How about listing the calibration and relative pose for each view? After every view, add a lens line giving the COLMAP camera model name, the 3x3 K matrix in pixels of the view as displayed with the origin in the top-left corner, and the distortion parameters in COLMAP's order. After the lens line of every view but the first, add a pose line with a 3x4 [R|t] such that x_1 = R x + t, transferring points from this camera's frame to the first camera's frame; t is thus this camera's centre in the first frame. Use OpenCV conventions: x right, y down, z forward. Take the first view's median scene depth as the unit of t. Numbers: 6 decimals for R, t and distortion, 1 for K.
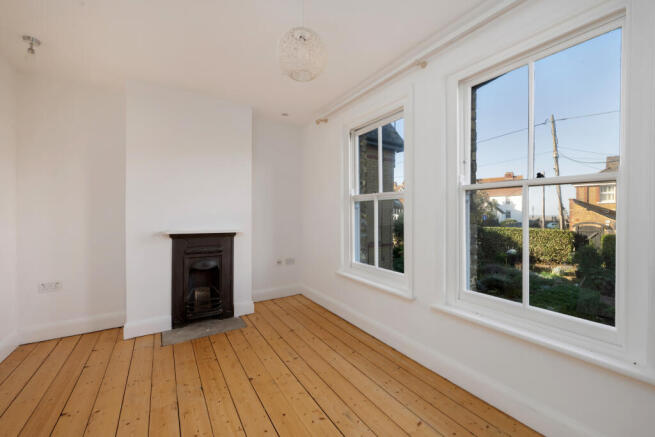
lens RADIAL K [[274.8, 0, 328.9], [0, 274.8, 210.3], [0, 0, 1]] dist [-0.000099, 0.000035]
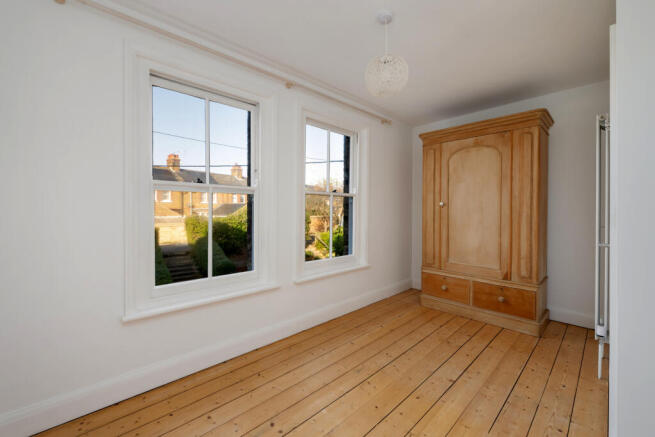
lens RADIAL K [[274.8, 0, 328.9], [0, 274.8, 210.3], [0, 0, 1]] dist [-0.000099, 0.000035]
pose [[-0.220370, 0.000245, 0.975416, -0.707129], [-0.010926, 0.999937, -0.002720, 0.011303], [-0.975355, -0.011257, -0.220353, 0.891027]]
